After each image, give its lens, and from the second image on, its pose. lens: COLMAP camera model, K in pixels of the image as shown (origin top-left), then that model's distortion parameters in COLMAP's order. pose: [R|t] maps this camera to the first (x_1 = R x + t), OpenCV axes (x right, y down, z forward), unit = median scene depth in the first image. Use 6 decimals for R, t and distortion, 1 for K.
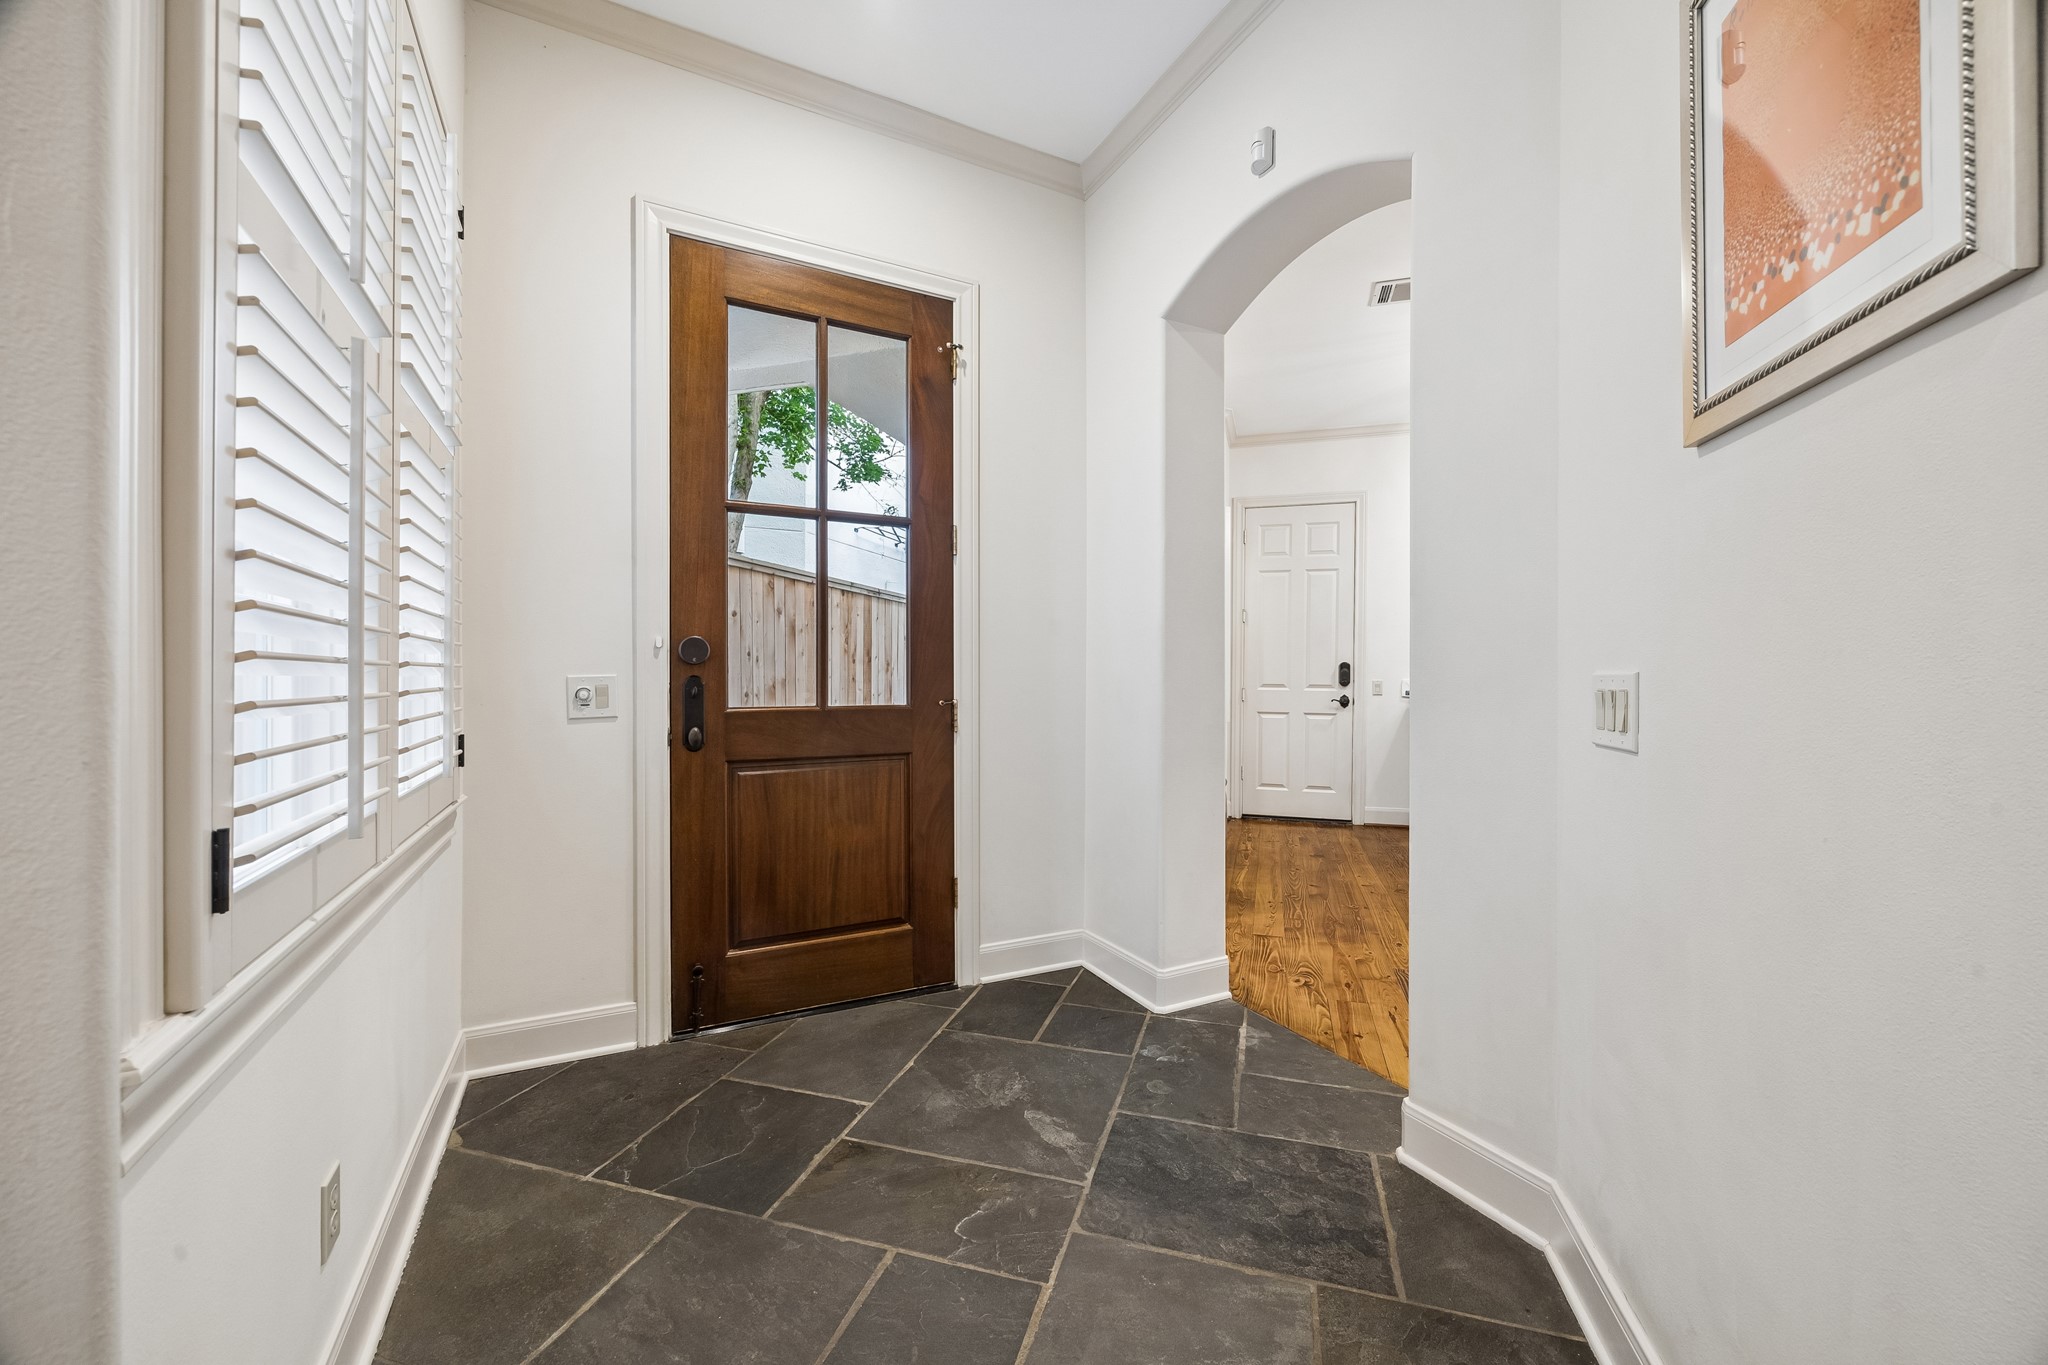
lens RADIAL K [[791.1, 0, 1028.2], [0, 791.1, 672.1], [0, 0, 1]] dist [-0.000753, -0.000022]
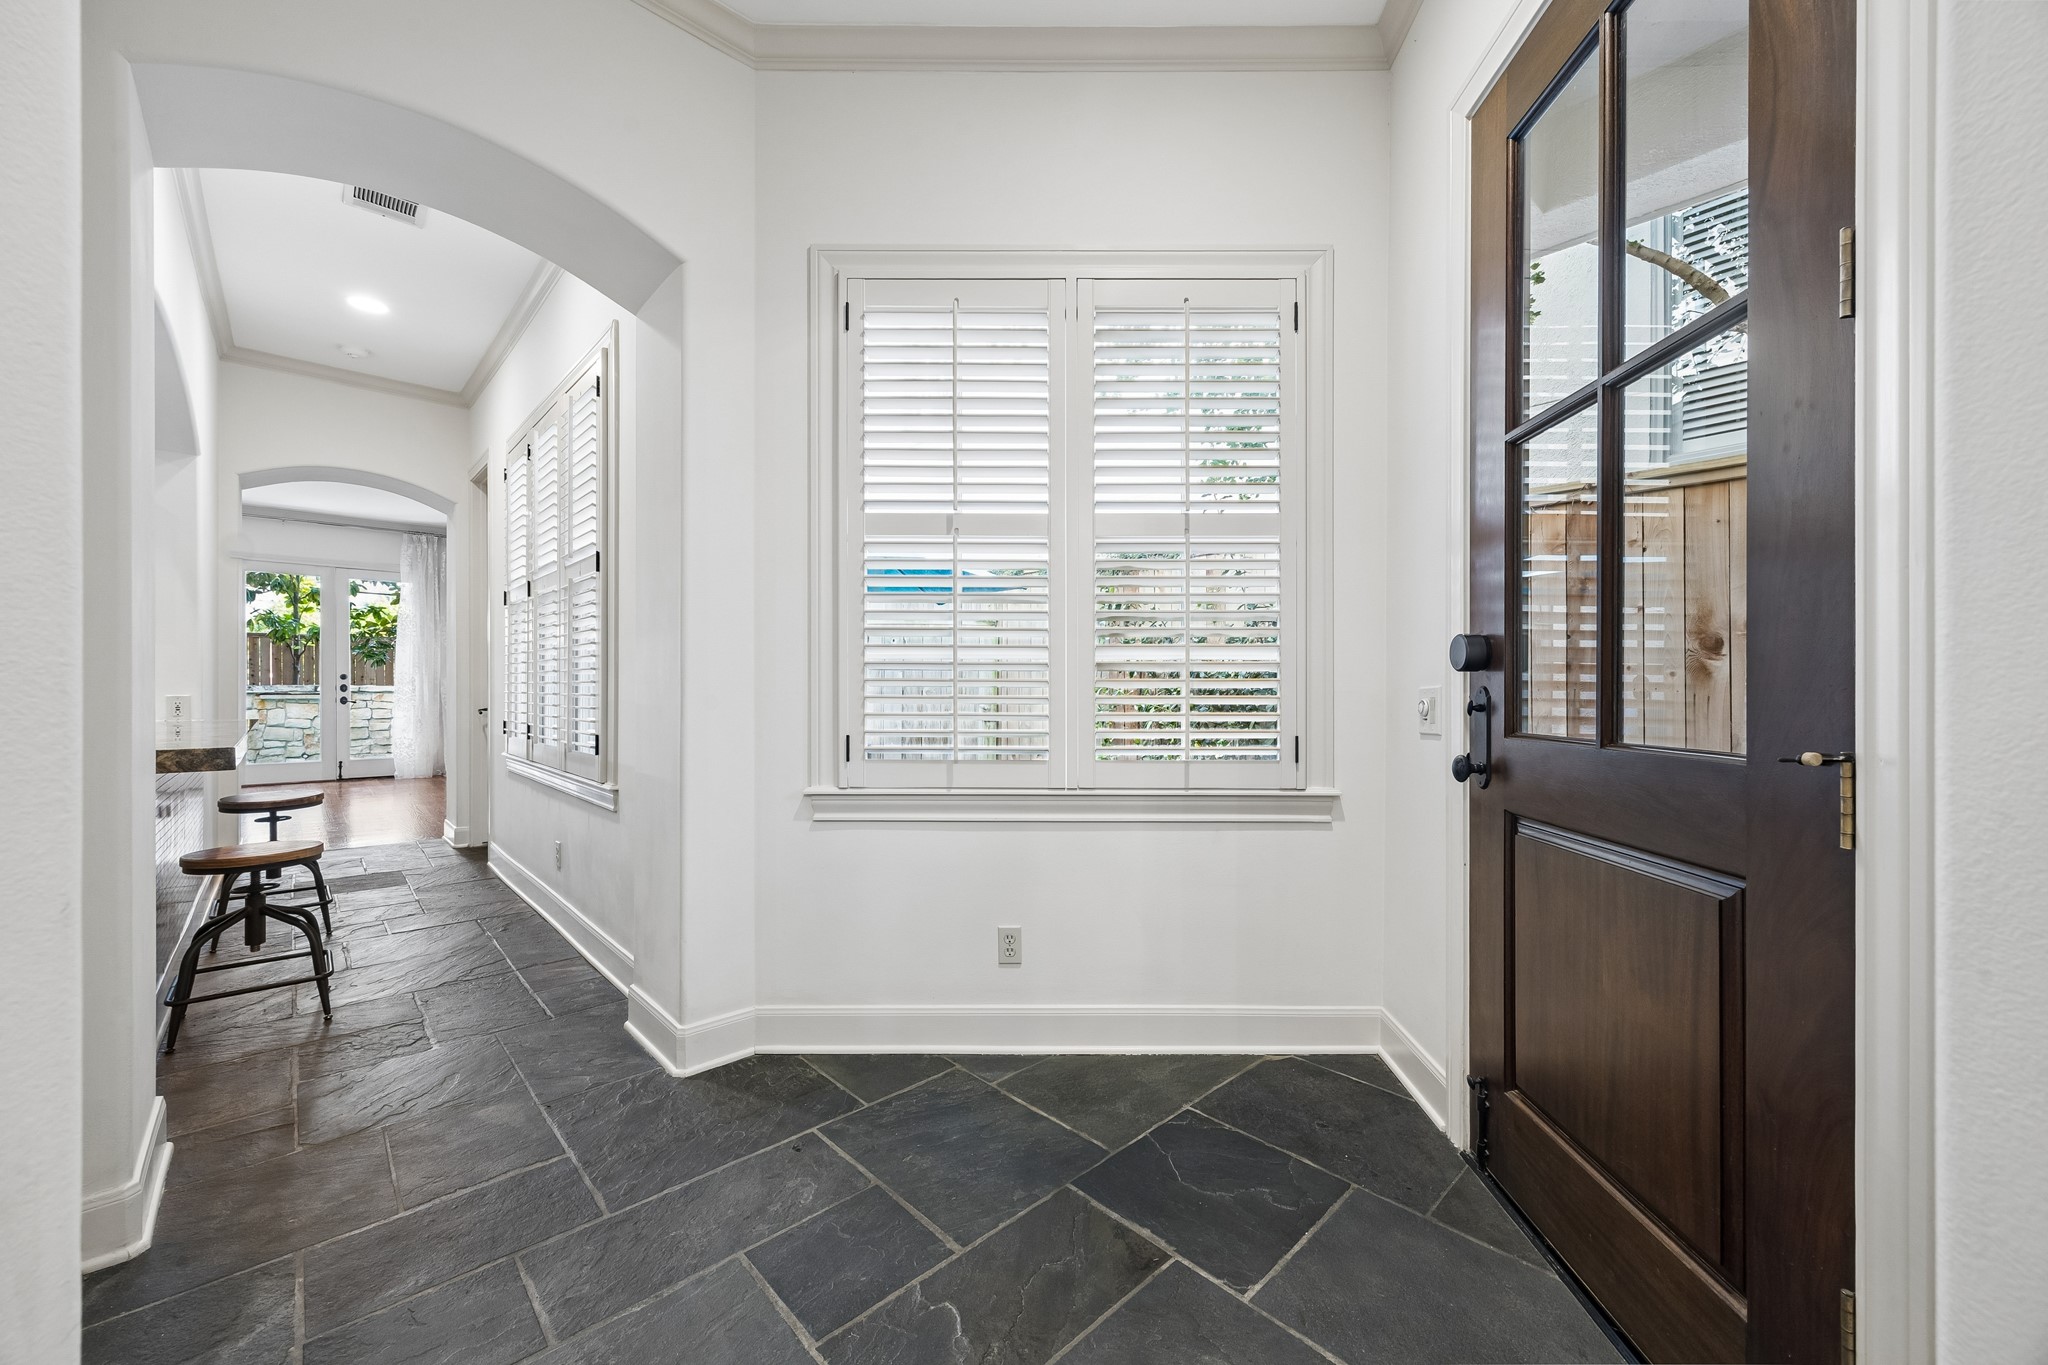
lens RADIAL K [[731.1, 0, 1018.8], [0, 731.1, 692.7], [0, 0, 1]] dist [0.001117, -0.000170]
pose [[-0.474613, 0.001774, -0.880193, 0.520145], [0.000274, 0.999998, 0.001868, 0.013369], [0.880195, 0.000645, -0.474612, 1.276503]]
